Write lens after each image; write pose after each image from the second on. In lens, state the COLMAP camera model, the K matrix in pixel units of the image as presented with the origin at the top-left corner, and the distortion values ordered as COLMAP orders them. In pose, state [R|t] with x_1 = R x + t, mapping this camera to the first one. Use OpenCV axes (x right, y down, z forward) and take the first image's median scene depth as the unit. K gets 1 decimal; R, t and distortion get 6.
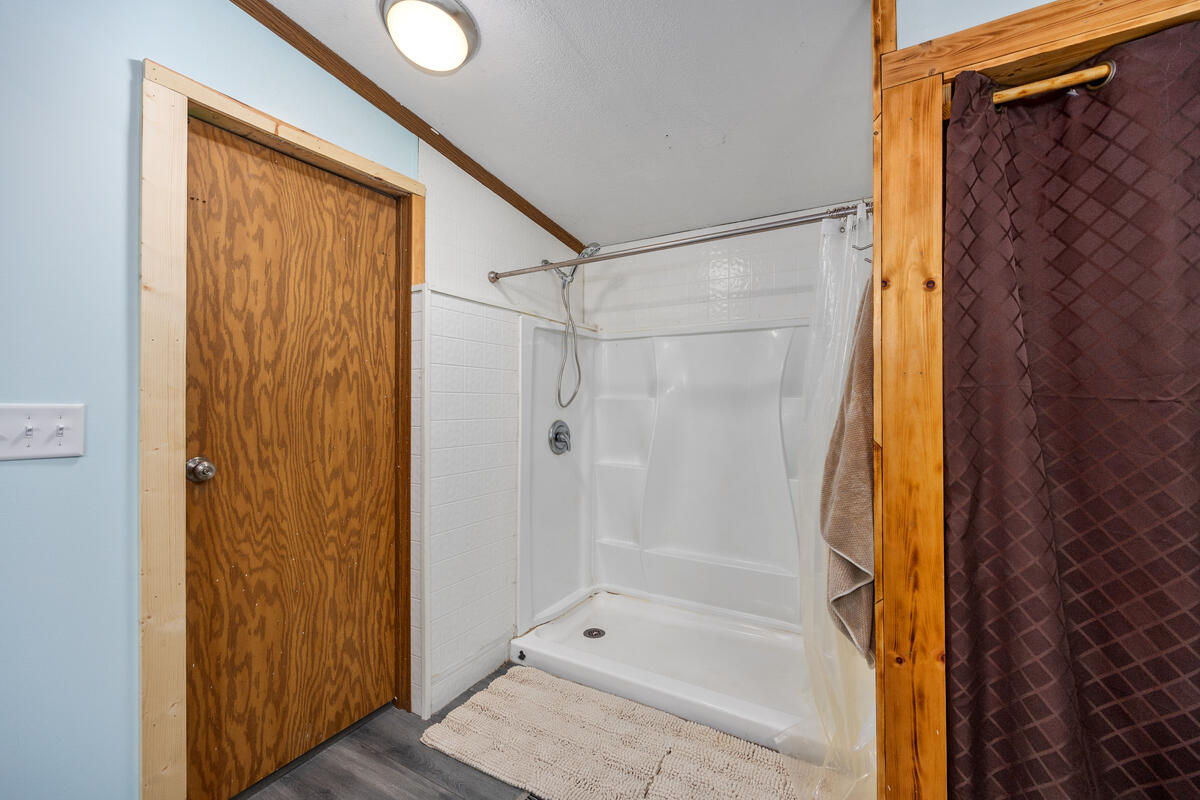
lens RADIAL K [[484.8, 0, 592.9], [0, 484.8, 397.9], [0, 0, 1]] dist [-0.004546, 0.000803]
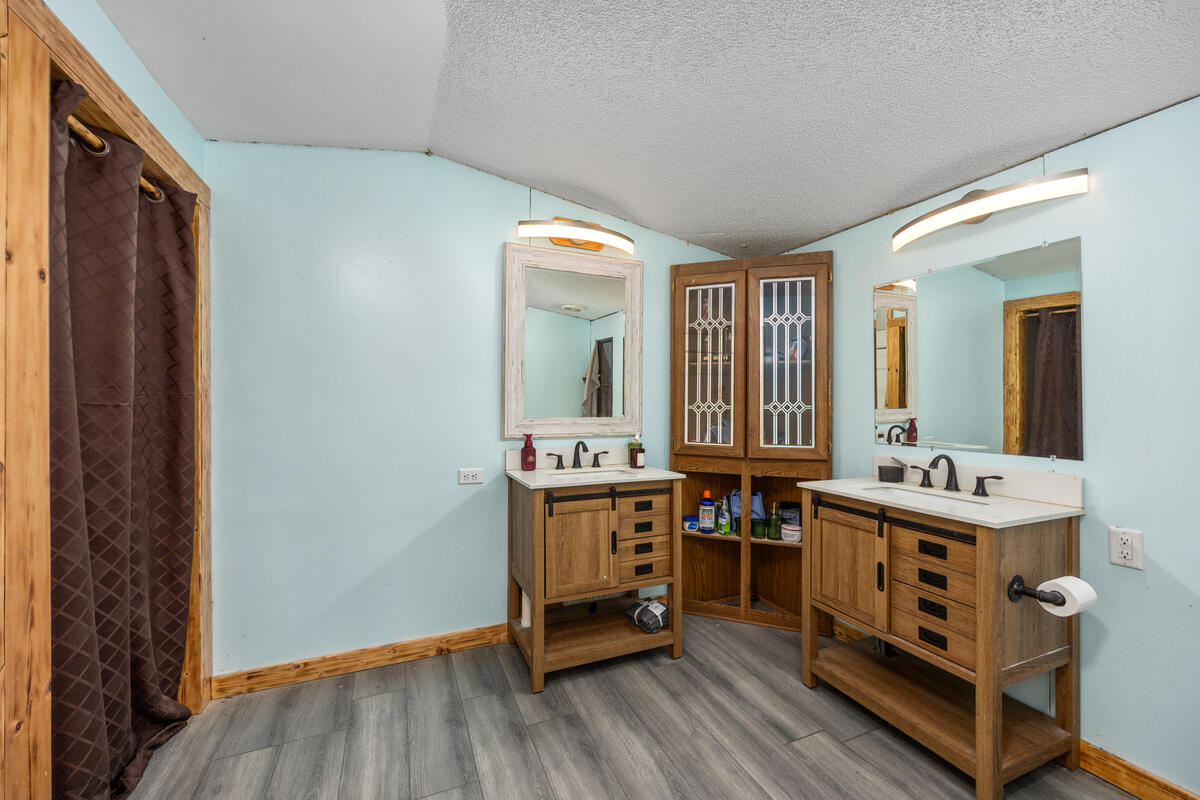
lens RADIAL K [[484.8, 0, 603.4], [0, 484.8, 401.9], [0, 0, 1]] dist [-0.004546, 0.000803]
pose [[-0.805056, 0.005451, 0.593173, -0.649041], [0.000041, 0.999958, -0.009134, 0.005959], [-0.593199, -0.007328, -0.805023, 1.089234]]
